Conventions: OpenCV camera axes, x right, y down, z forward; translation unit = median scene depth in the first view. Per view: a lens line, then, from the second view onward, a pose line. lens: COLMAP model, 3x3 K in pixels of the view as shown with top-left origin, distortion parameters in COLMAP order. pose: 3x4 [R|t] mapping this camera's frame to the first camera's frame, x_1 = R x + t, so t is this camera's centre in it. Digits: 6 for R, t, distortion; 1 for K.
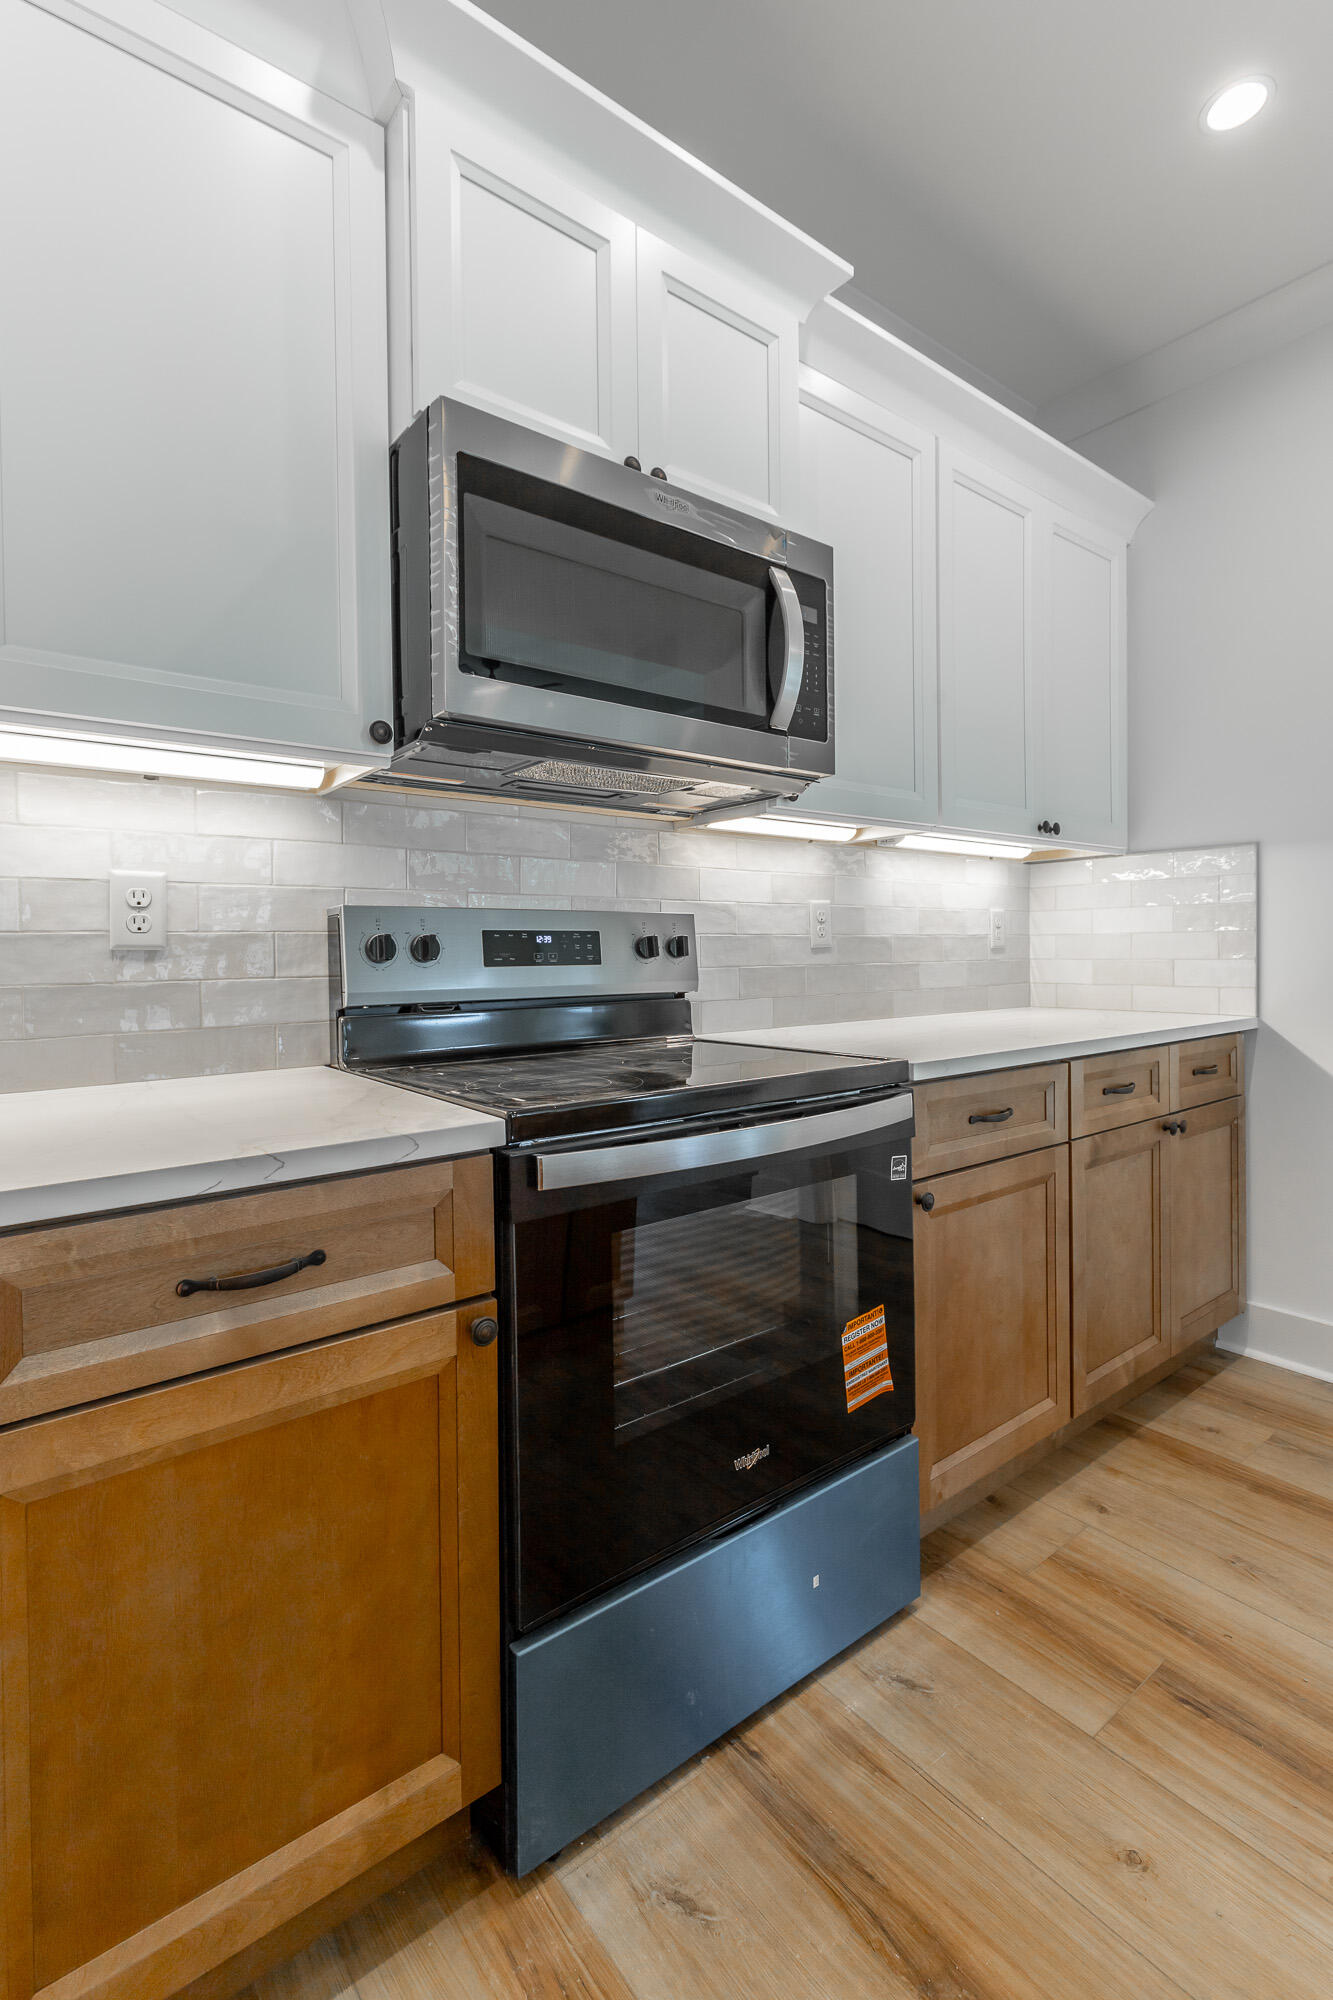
lens RADIAL K [[904.6, 0, 663.5], [0, 904.6, 959.2], [0, 0, 1]] dist [-0.000225, -0.000305]
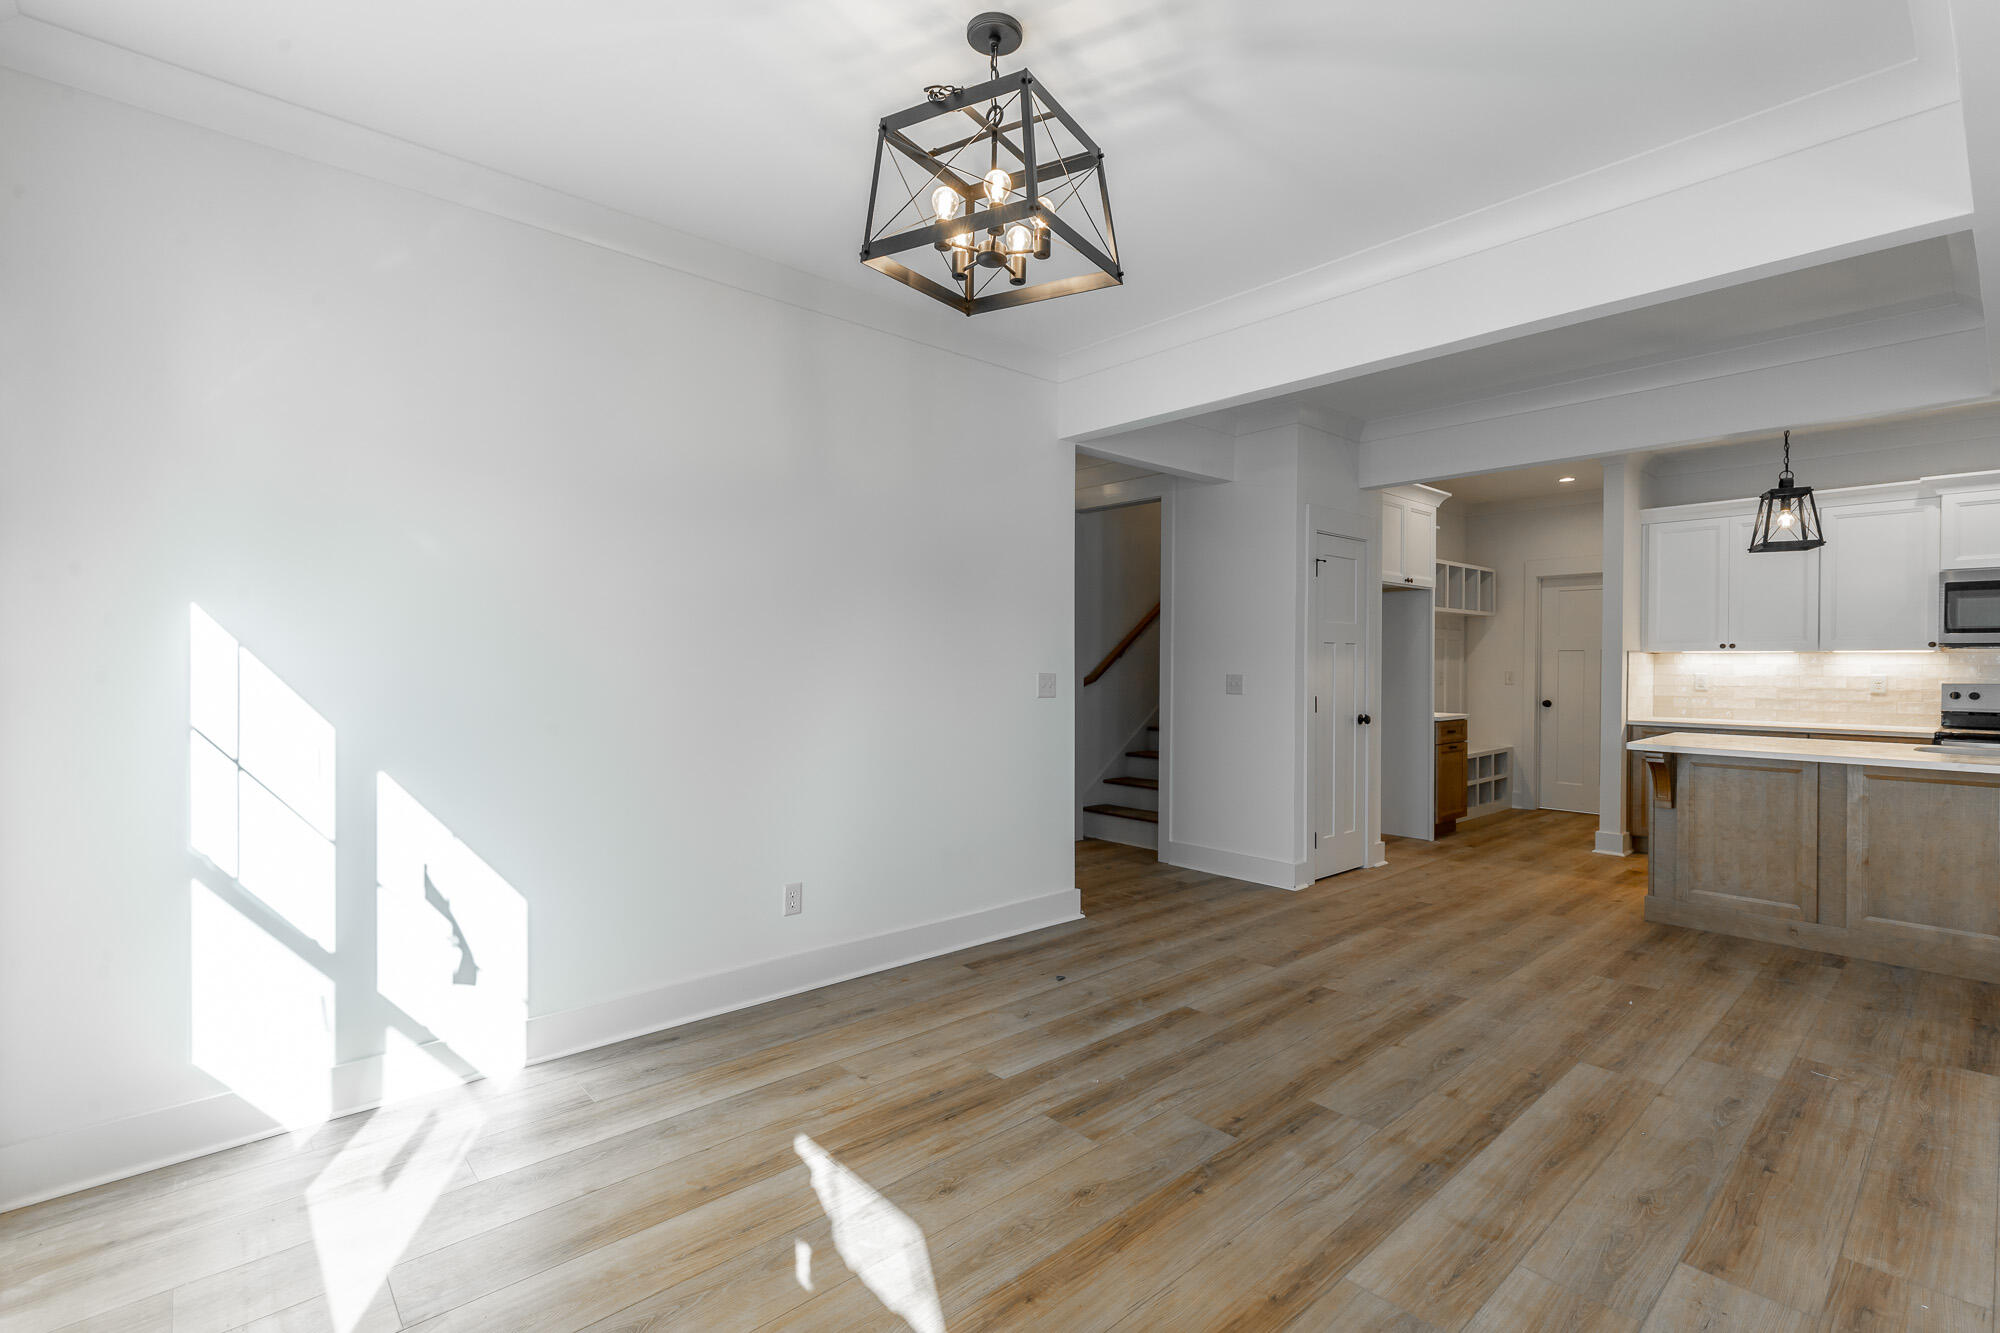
lens RADIAL K [[904.3, 0, 1024.6], [0, 904.3, 667.6], [0, 0, 1]] dist [0.006713, -0.000794]
pose [[0.077443, 0.014050, -0.996898, 3.024682], [-0.018992, 0.999740, 0.012615, -0.098577], [0.996816, 0.017956, 0.077690, -2.987389]]
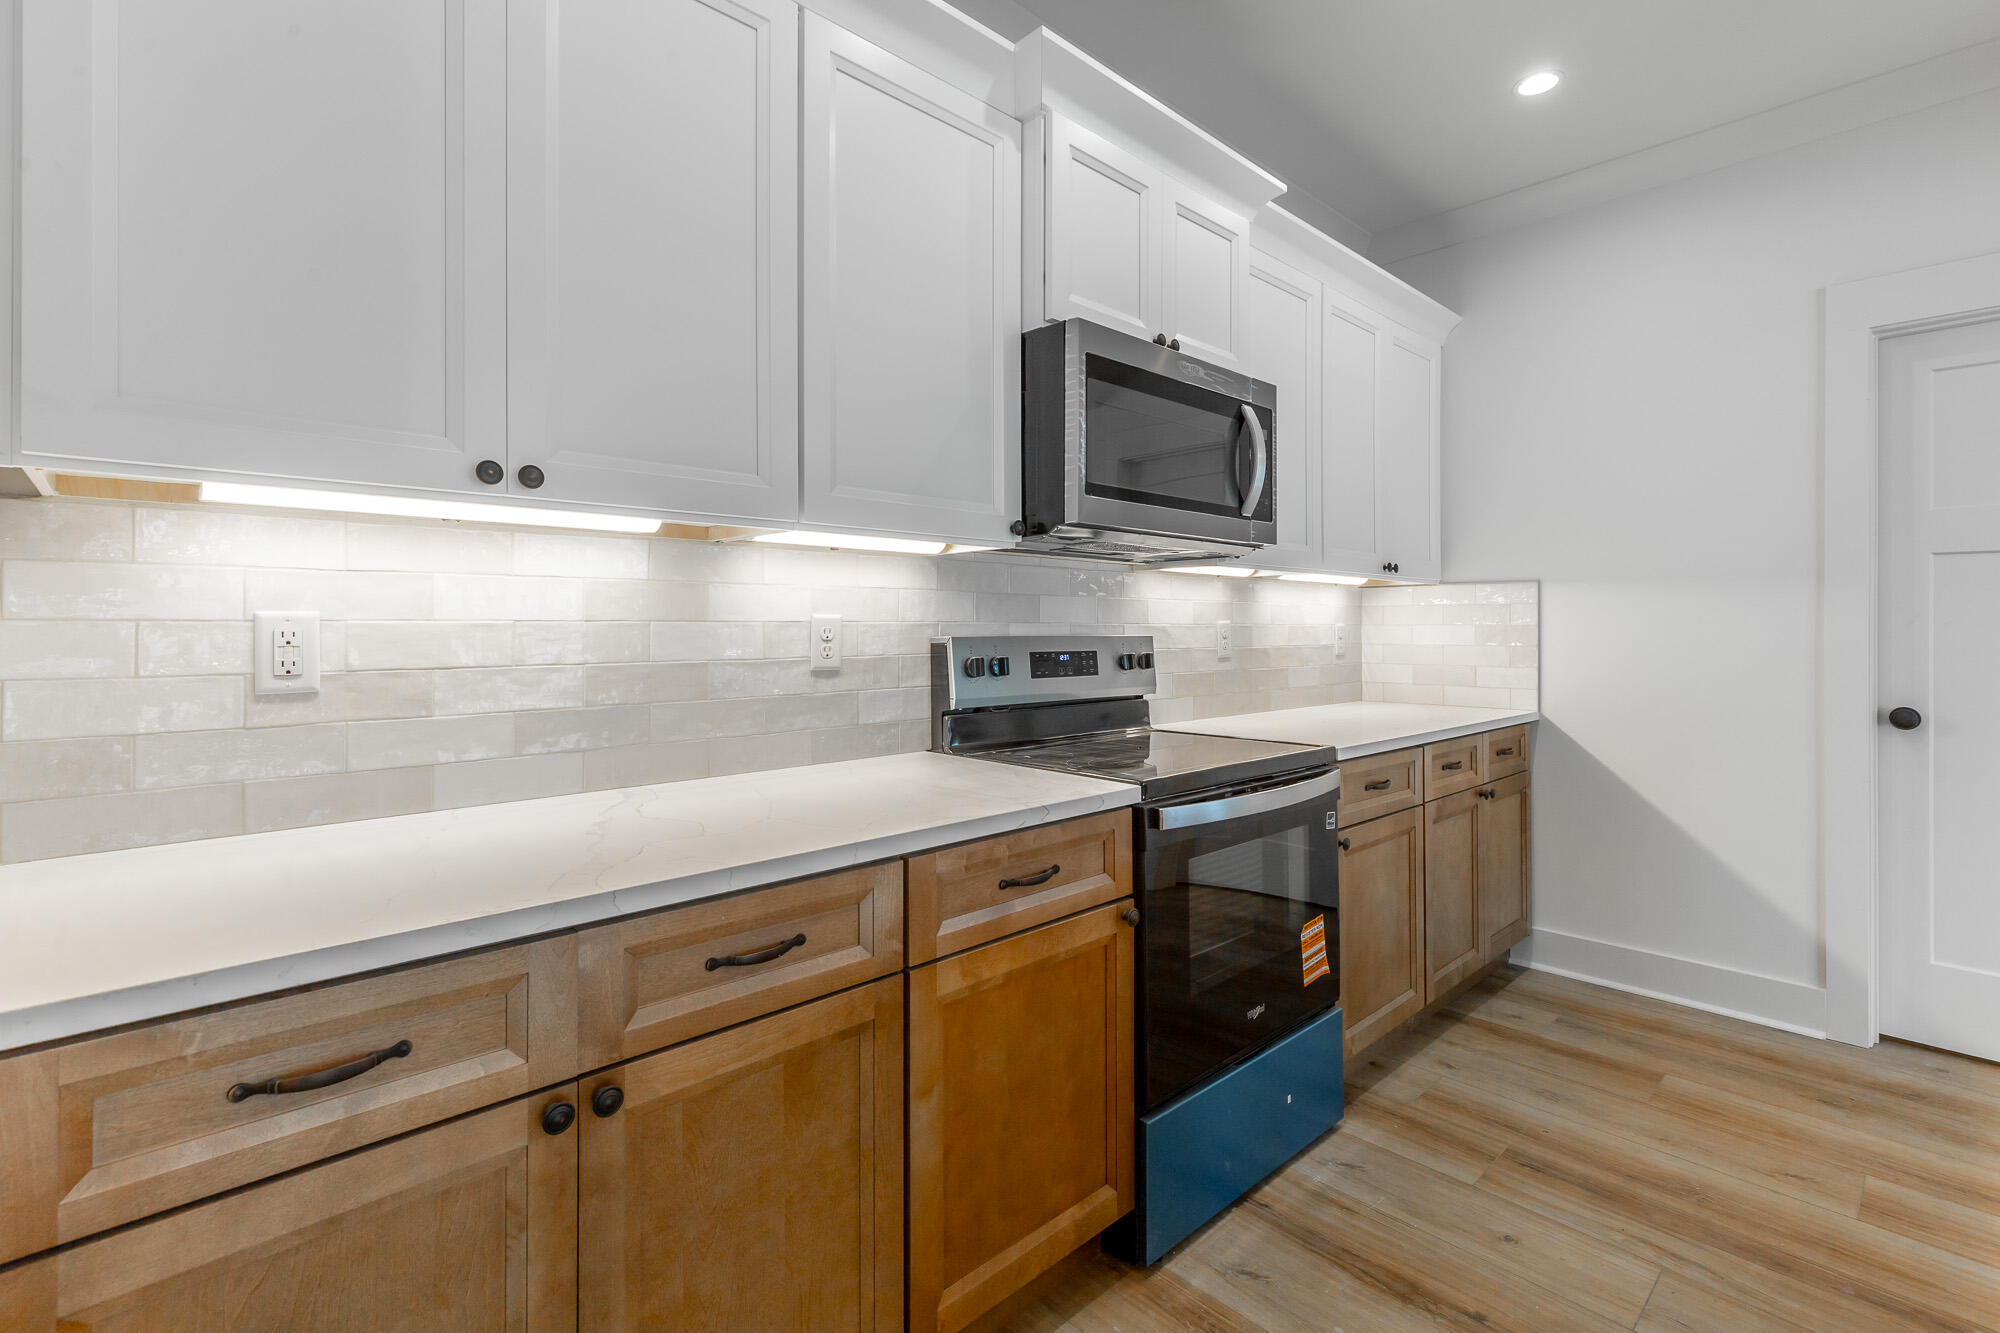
lens RADIAL K [[908.4, 0, 1015.1], [0, 908.4, 620.2], [0, 0, 1]] dist [0.002792, -0.000098]
pose [[0.994851, 0.010902, 0.100756, -0.395869], [-0.008853, 0.999745, -0.020753, -0.056777], [-0.100957, 0.019754, 0.994695, -0.411228]]
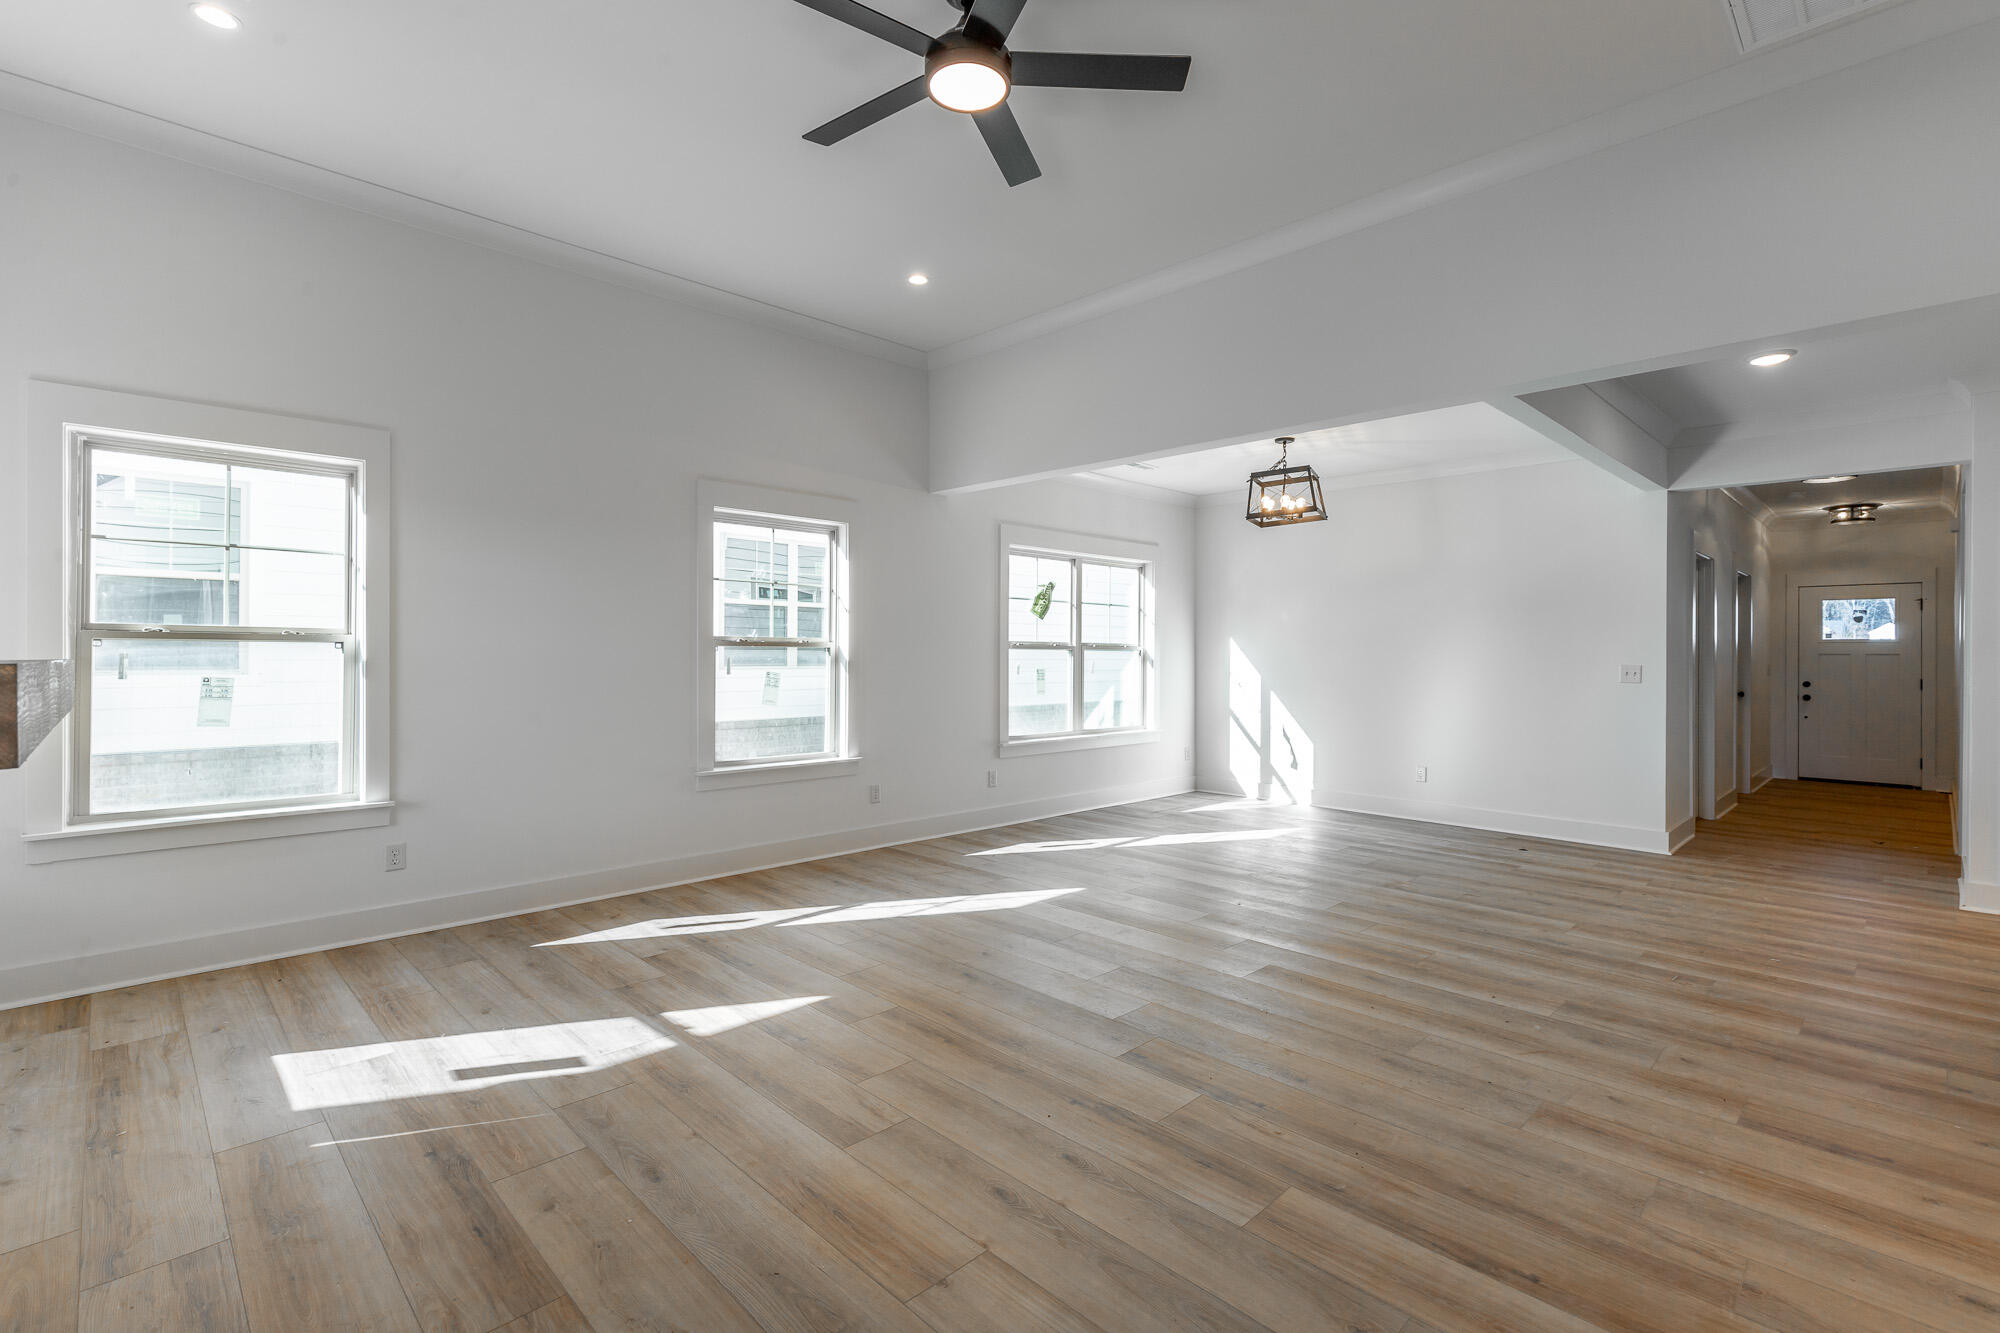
lens RADIAL K [[904.6, 0, 1018.8], [0, 904.6, 659.4], [0, 0, 1]] dist [0.005794, -0.000078]
pose [[-0.992304, 0.002125, -0.123808, 3.310065], [-0.000660, 0.999748, 0.022449, -0.157492], [0.123825, 0.022358, -0.992052, 1.001288]]
